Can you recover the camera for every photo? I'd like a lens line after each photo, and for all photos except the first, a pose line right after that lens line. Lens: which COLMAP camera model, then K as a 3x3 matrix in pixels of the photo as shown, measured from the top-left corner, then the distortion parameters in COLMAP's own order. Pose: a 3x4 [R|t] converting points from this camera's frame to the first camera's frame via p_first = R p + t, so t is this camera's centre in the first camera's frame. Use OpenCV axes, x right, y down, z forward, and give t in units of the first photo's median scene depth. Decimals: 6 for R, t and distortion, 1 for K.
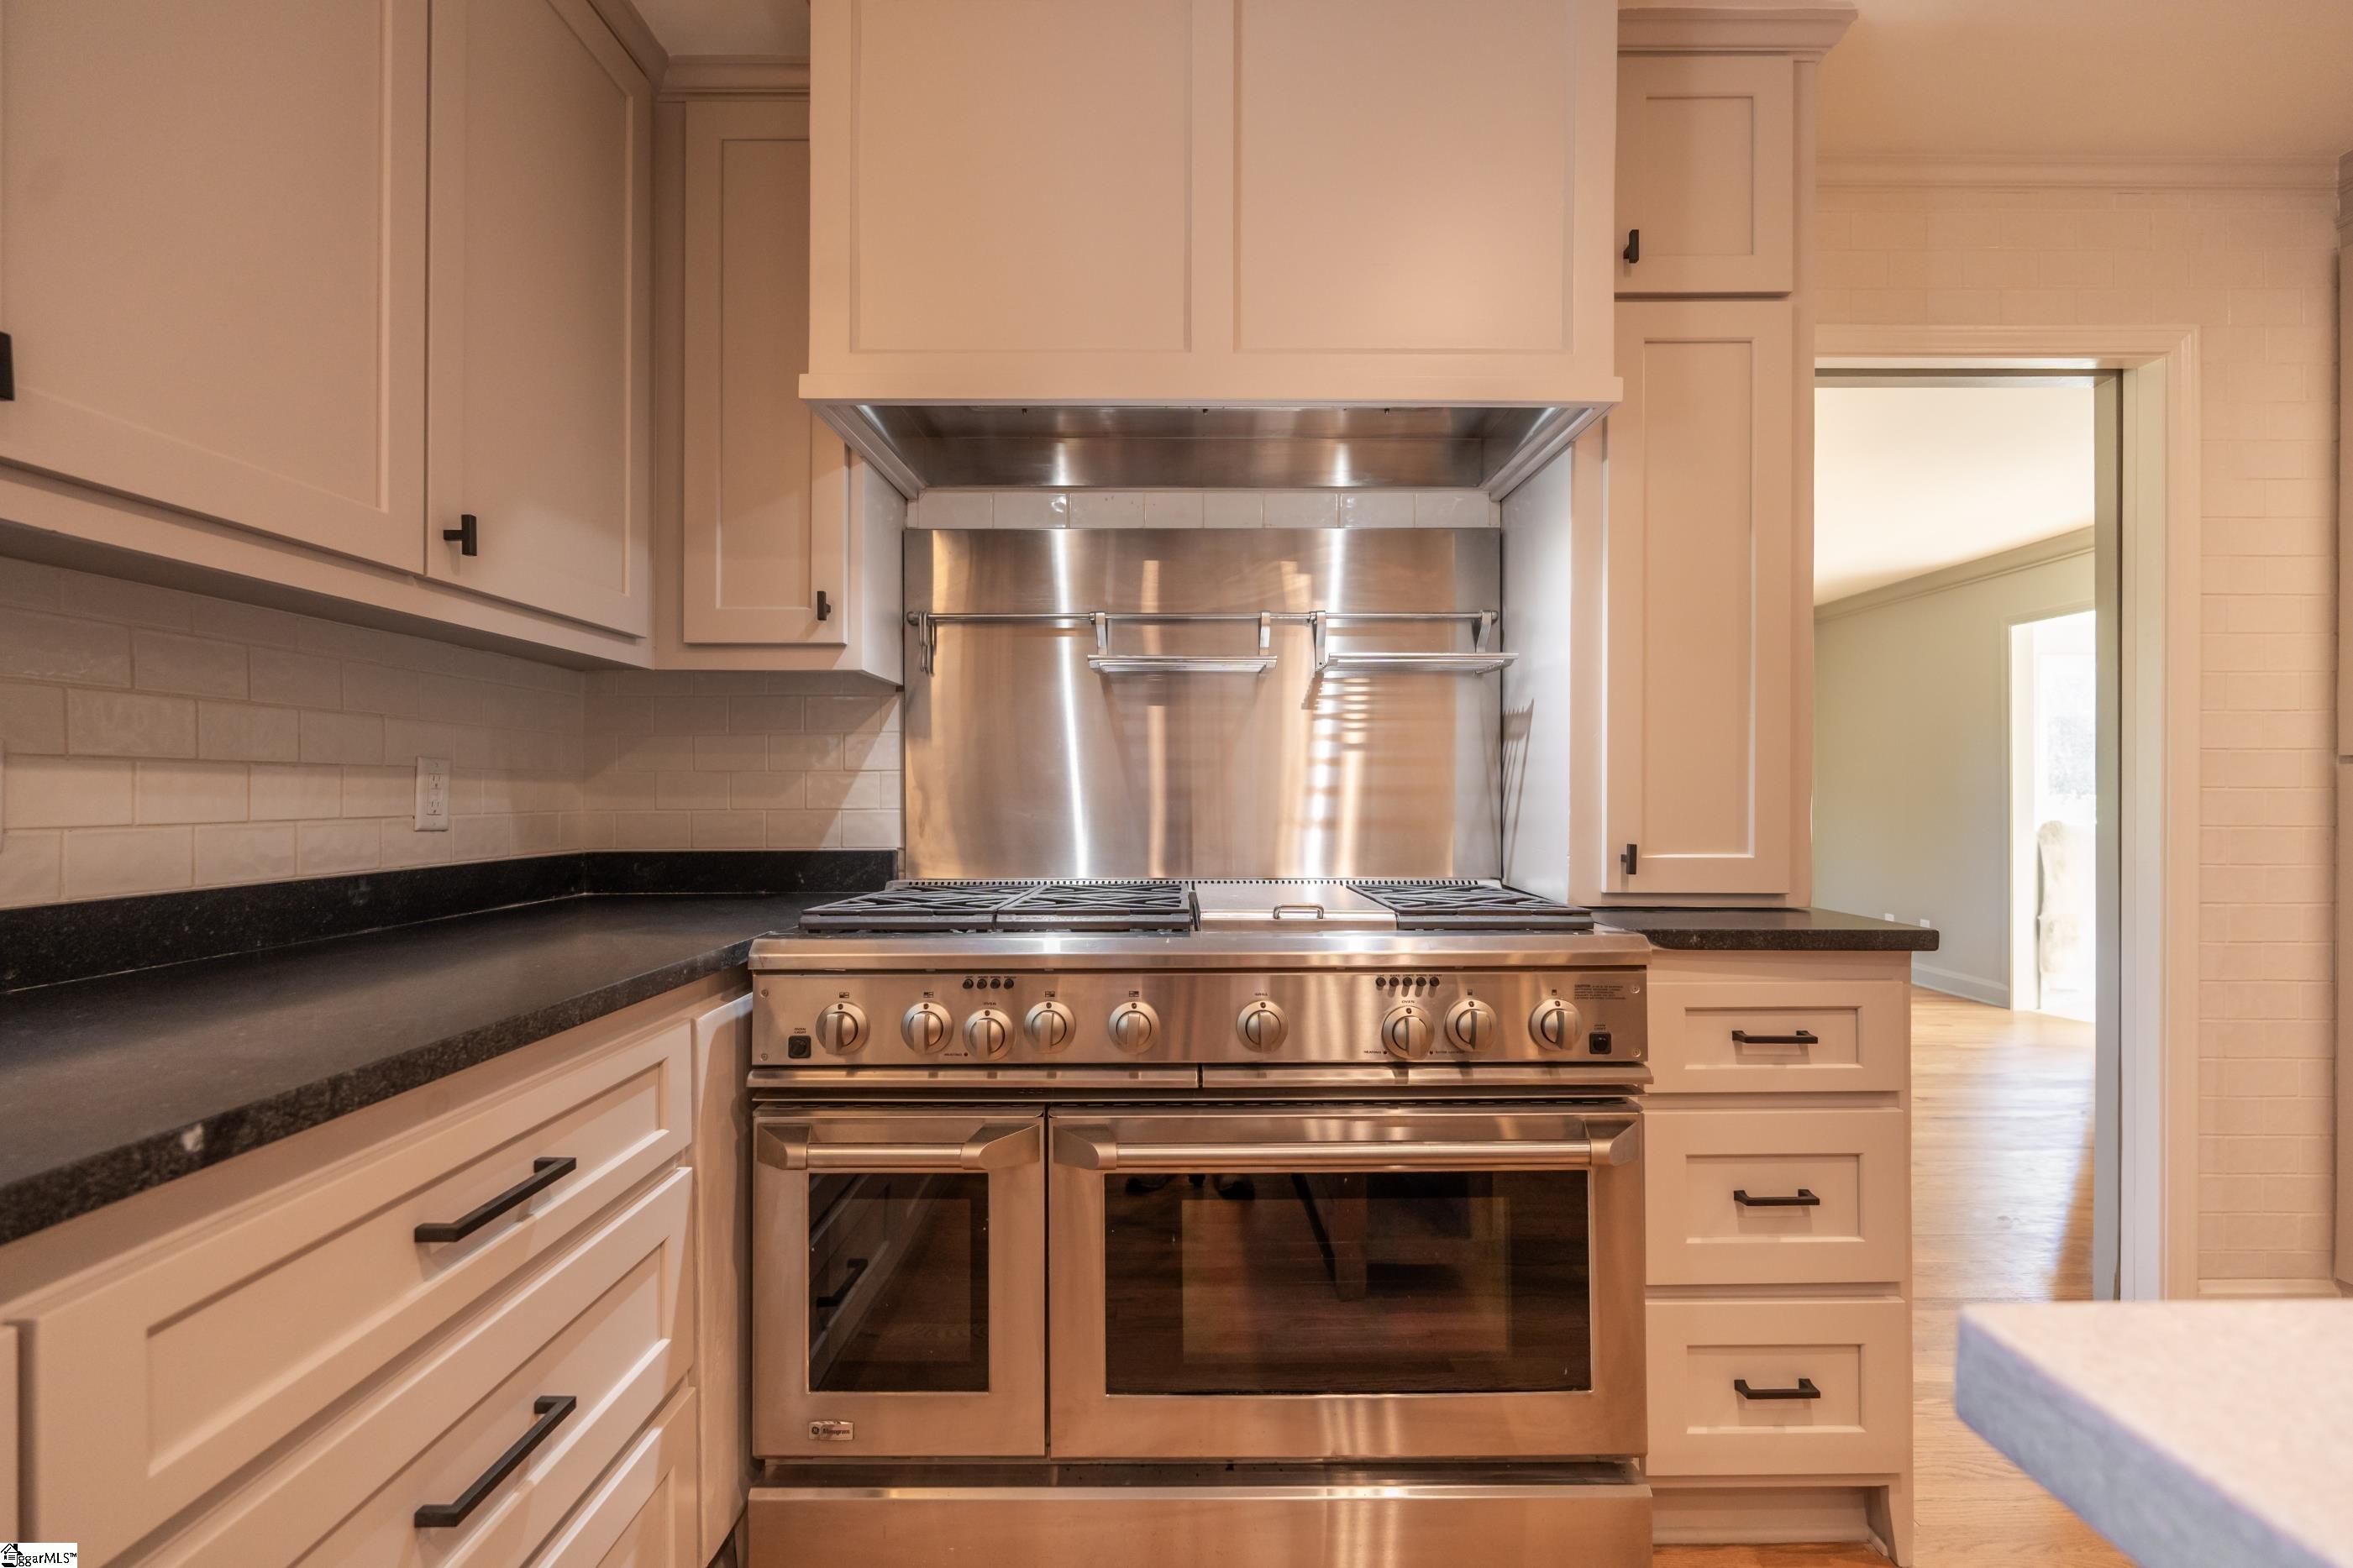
lens RADIAL K [[1053.4, 0, 1128.8], [0, 1053.4, 794.8], [0, 0, 1]] dist [-0.000579, -0.000168]
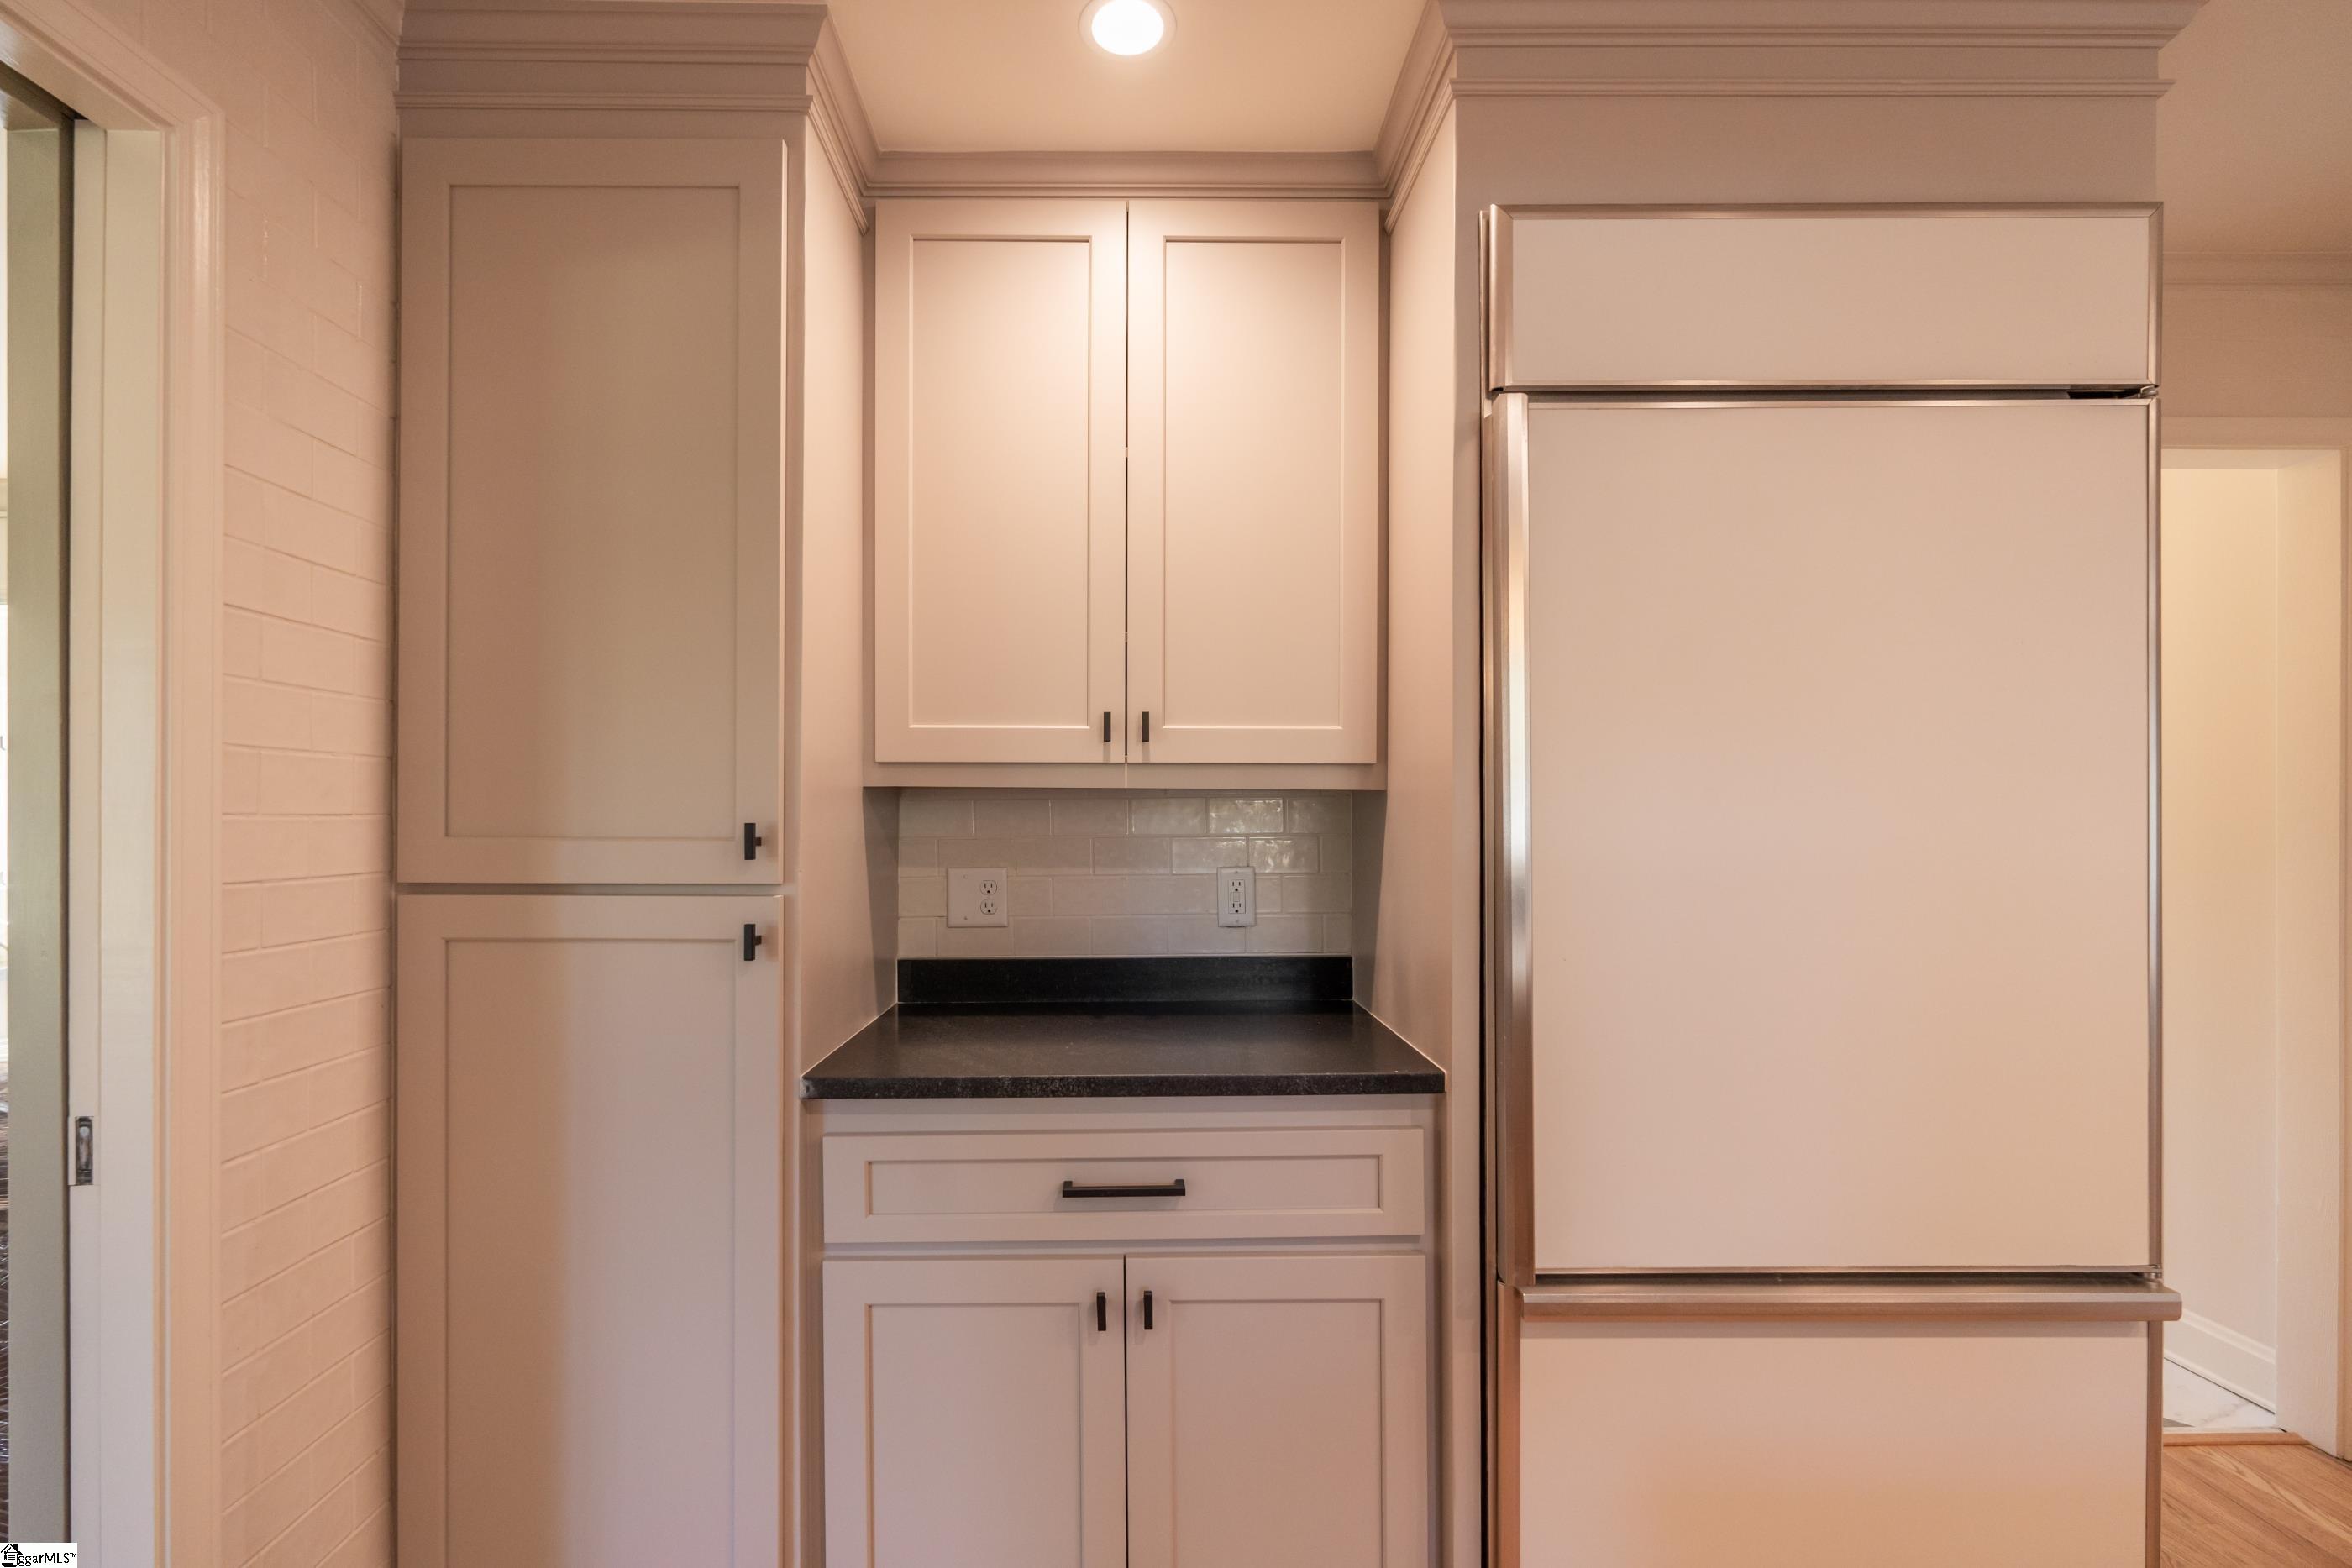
lens RADIAL K [[1053.0, 0, 1128.4], [0, 1053.0, 794.8], [0, 0, 1]] dist [-0.000579, -0.000168]
pose [[0.011261, 0.007719, 0.999907, 0.476115], [0.001133, 0.999969, -0.007732, -0.086904], [-0.999936, 0.001220, 0.011251, 0.519031]]
